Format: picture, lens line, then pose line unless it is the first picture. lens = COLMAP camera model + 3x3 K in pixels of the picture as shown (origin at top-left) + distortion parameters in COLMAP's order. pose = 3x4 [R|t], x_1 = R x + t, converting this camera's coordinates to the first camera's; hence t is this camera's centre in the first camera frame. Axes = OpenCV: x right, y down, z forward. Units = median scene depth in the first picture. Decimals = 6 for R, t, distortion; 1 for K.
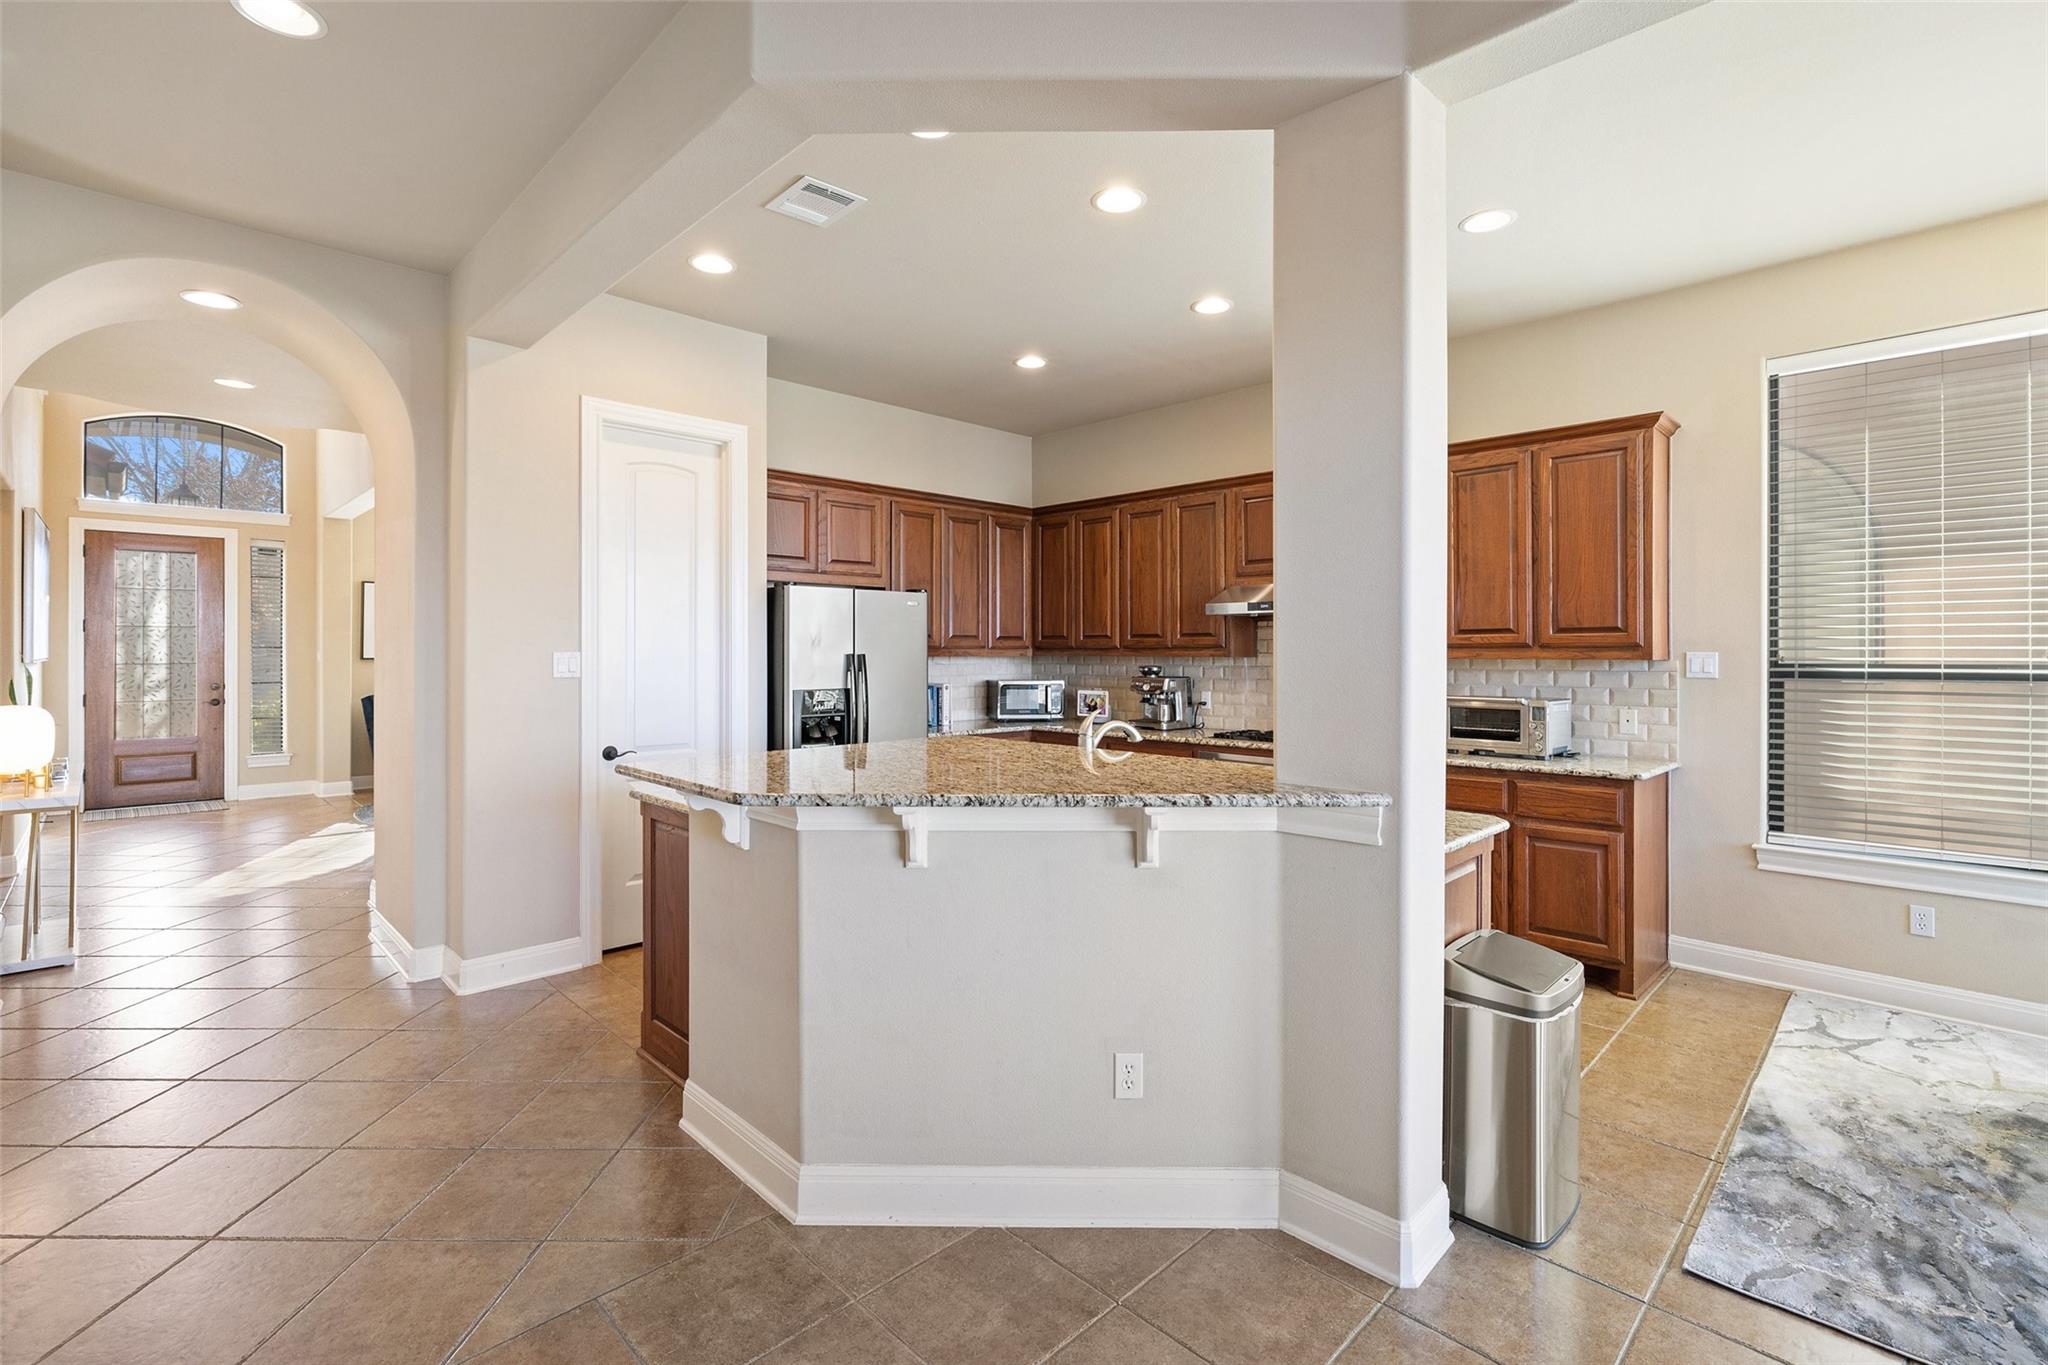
lens RADIAL K [[917.2, 0, 1027.6], [0, 917.2, 649.1], [0, 0, 1]] dist [-0.004419, -0.000164]
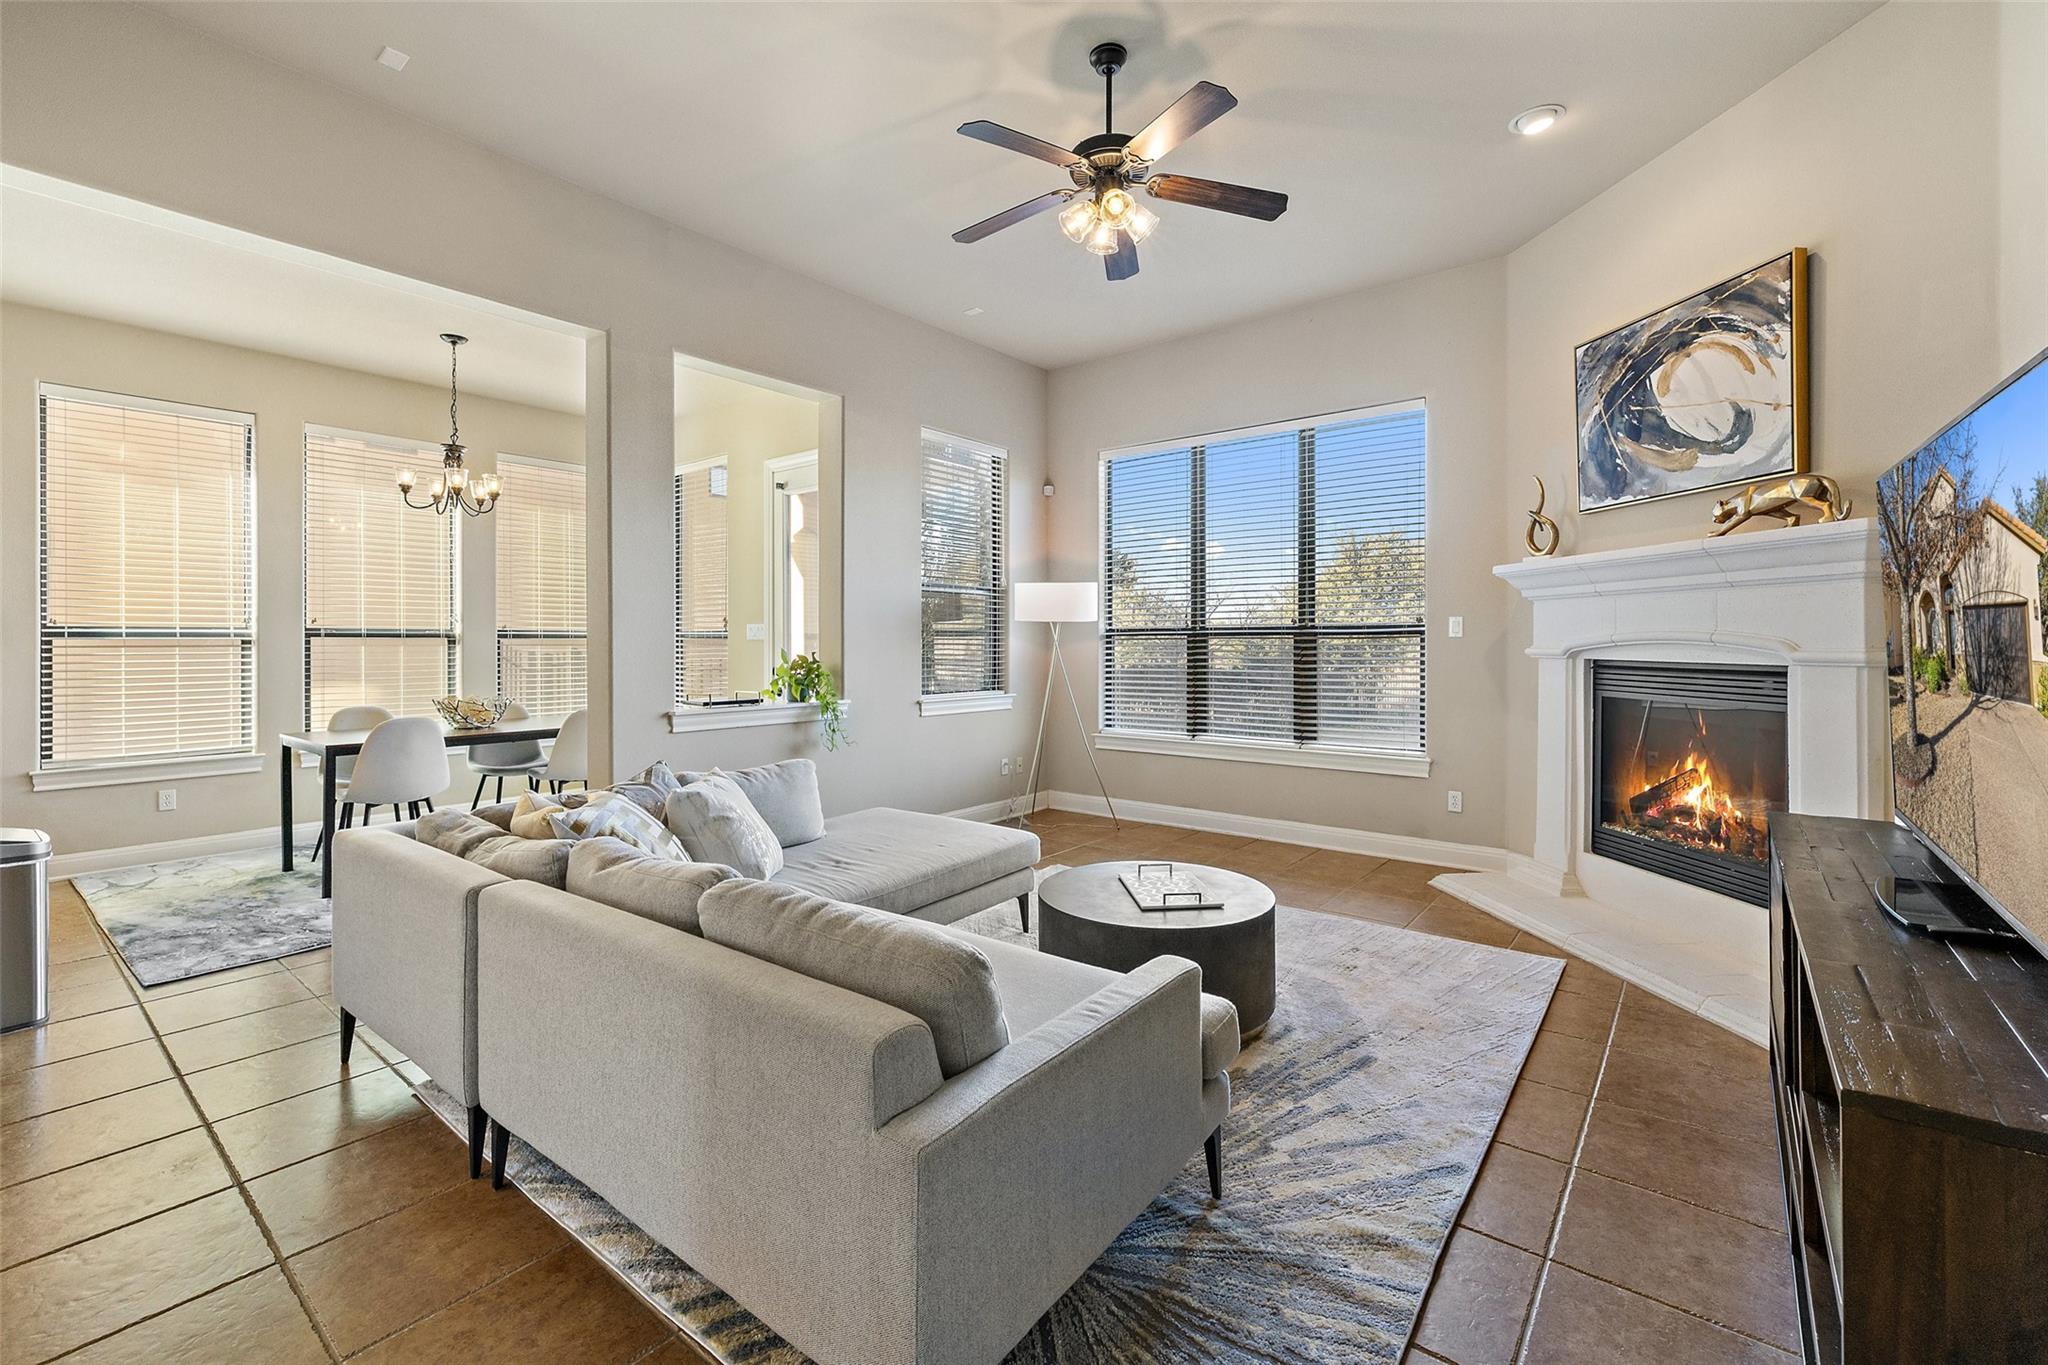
lens RADIAL K [[873.6, 0, 1035.5], [0, 873.6, 655.6], [0, 0, 1]] dist [-0.001669, 0.000413]
pose [[-0.124707, -0.012140, 0.992119, -0.509120], [0.001145, 0.999923, 0.012379, 0.041216], [-0.992193, 0.002680, -0.124683, -0.187738]]
